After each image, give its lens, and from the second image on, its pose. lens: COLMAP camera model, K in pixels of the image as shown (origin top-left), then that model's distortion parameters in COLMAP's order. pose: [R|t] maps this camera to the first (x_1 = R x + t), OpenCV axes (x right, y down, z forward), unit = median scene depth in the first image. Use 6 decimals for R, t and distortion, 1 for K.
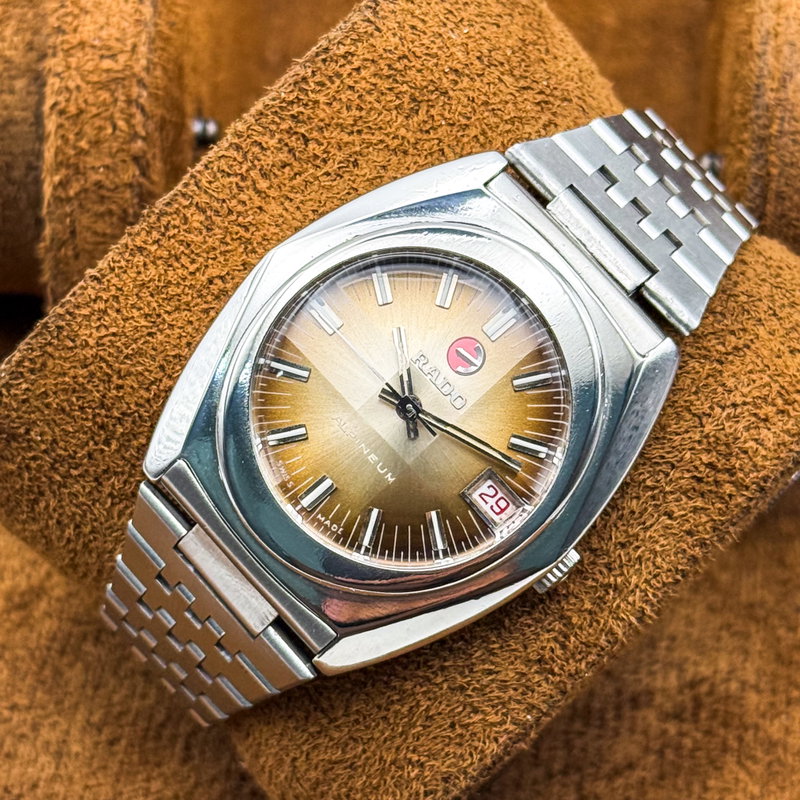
lens RADIAL K [[2388.2, 0, 401.9], [0, 2388.2, 427.8], [0, 0, 1]] dist [0.128692, 0.257220]
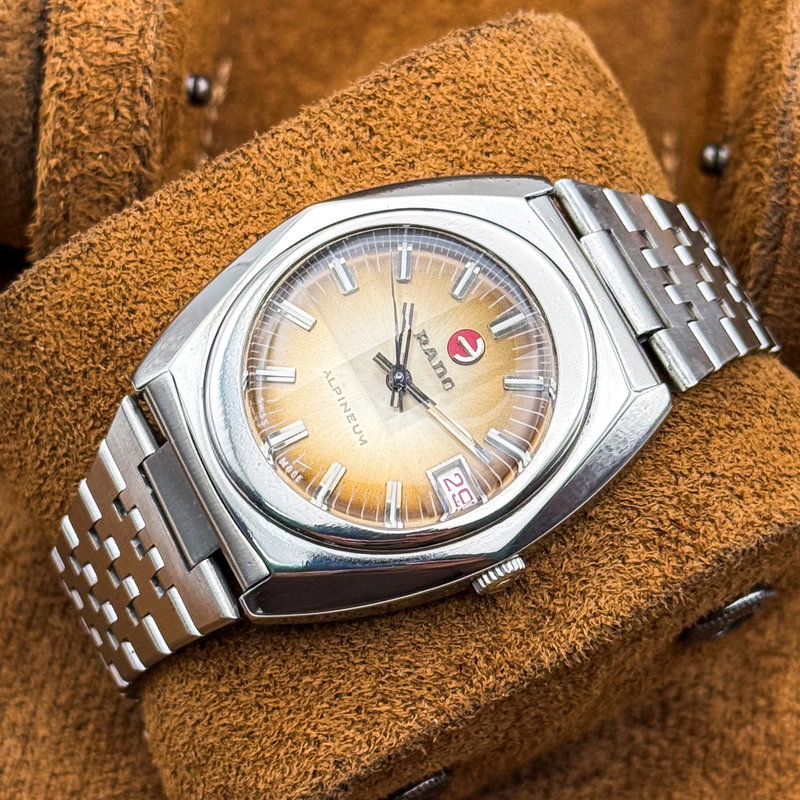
lens RADIAL K [[2388.2, 0, 401.9], [0, 2388.2, 427.8], [0, 0, 1]] dist [0.128692, 0.257220]
pose [[0.965480, 0.253943, -0.057985, 0.064885], [-0.260373, 0.947211, -0.187074, 0.190818], [0.007418, 0.195714, 0.980633, 0.009701]]
